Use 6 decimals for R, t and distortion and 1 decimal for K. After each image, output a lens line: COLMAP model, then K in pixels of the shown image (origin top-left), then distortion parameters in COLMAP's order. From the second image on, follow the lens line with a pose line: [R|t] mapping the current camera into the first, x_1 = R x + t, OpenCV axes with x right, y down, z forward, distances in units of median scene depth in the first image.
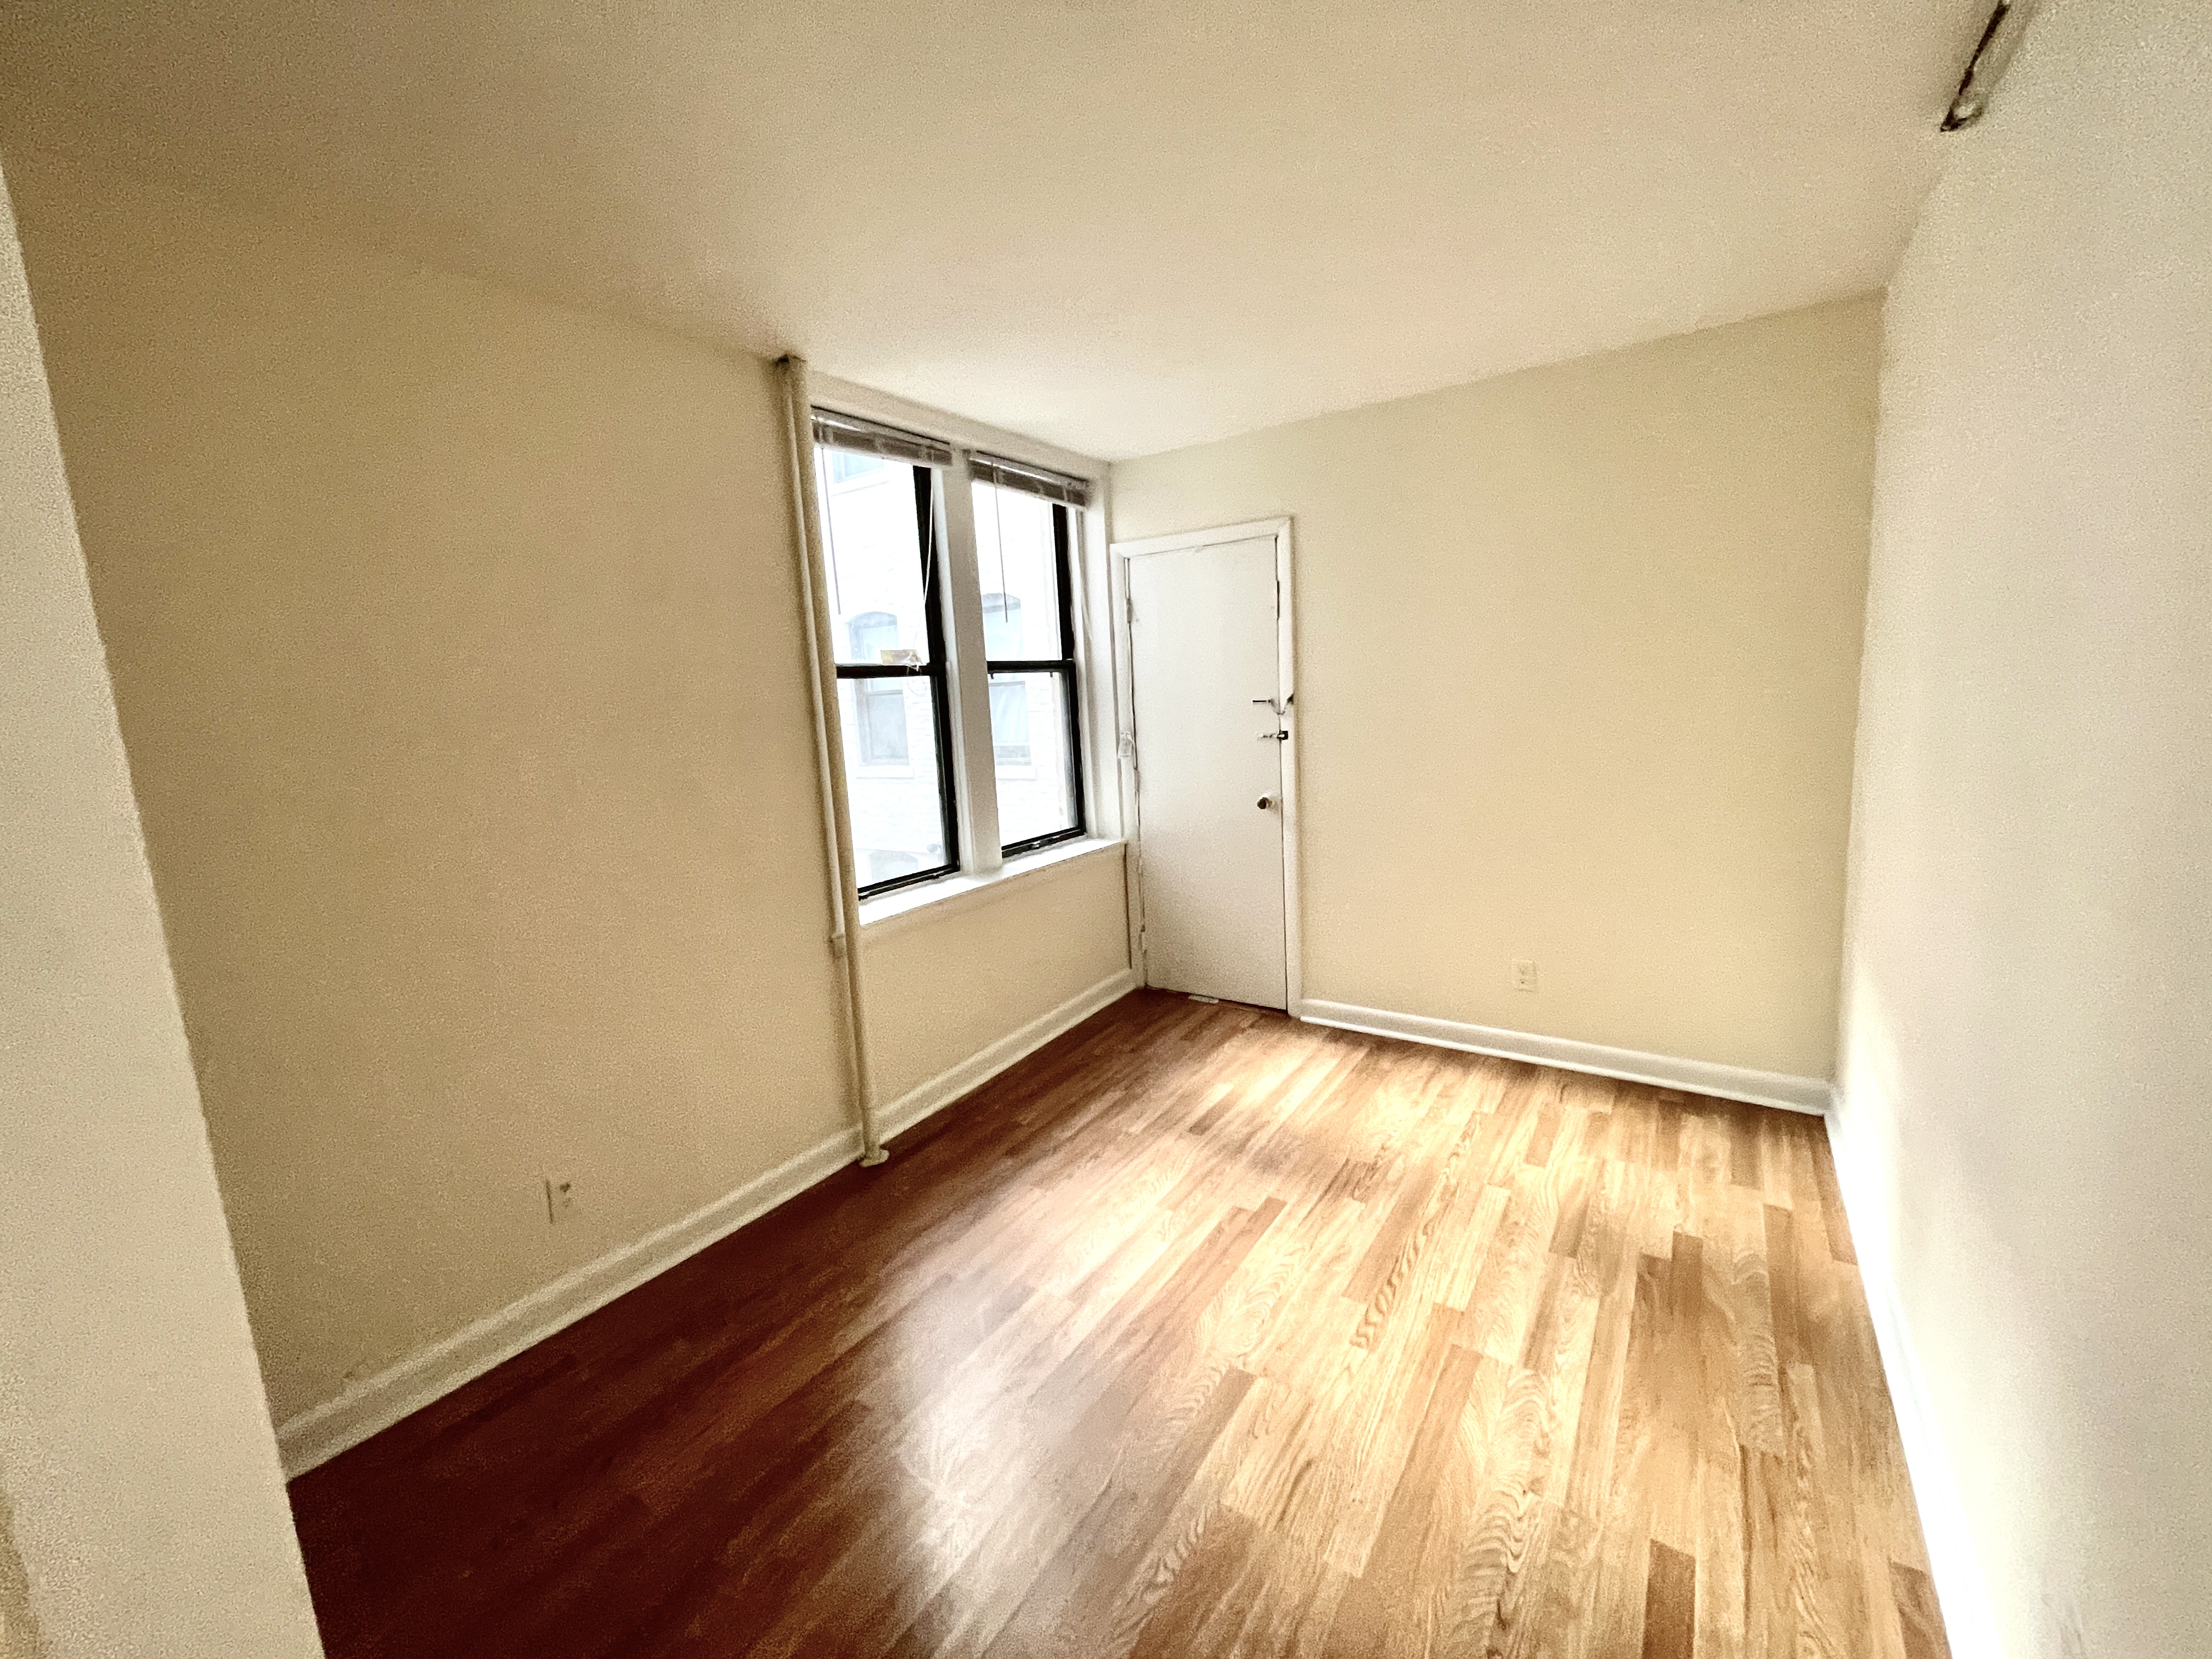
lens RADIAL K [[894.7, 0, 1115.8], [0, 894.7, 821.2], [0, 0, 1]] dist [-0.006769, 0.001424]
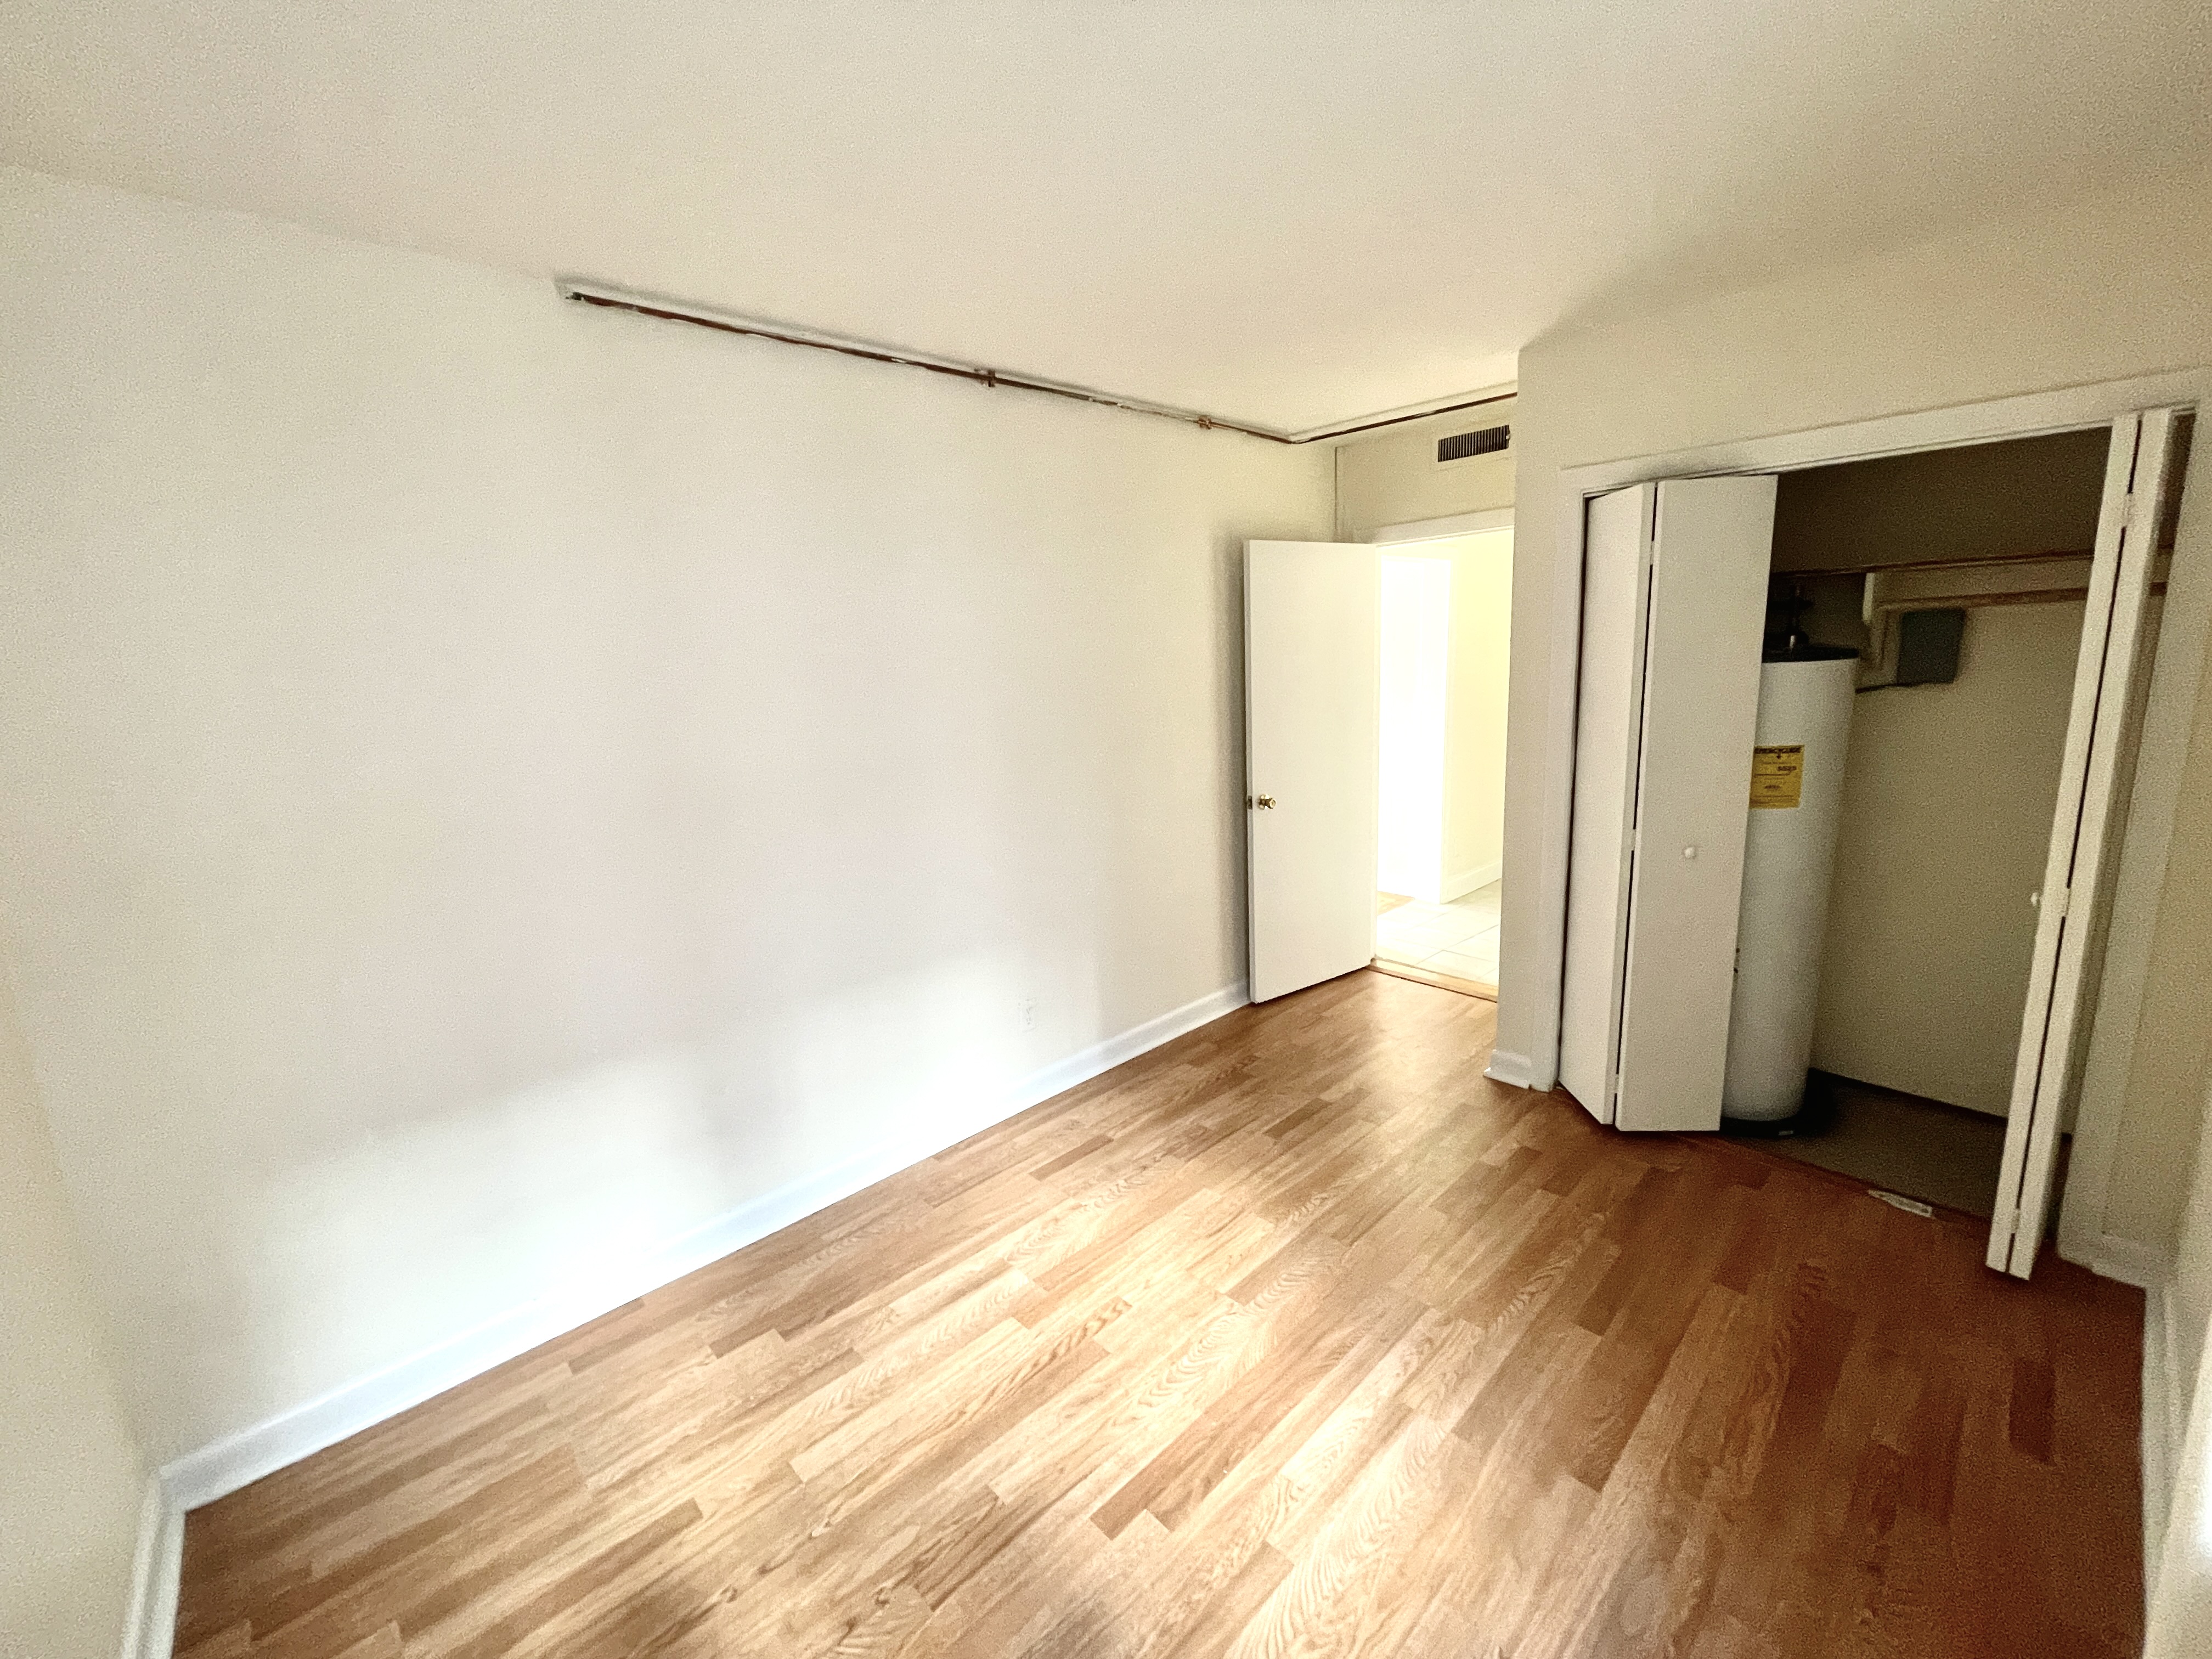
lens RADIAL K [[894.7, 0, 1103.2], [0, 894.7, 842.5], [0, 0, 1]] dist [-0.006769, 0.001424]
pose [[-0.968747, 0.047152, 0.243528, -0.000668], [0.128766, 0.934716, 0.331247, -0.310526], [-0.212010, 0.352253, -0.911575, 1.718450]]
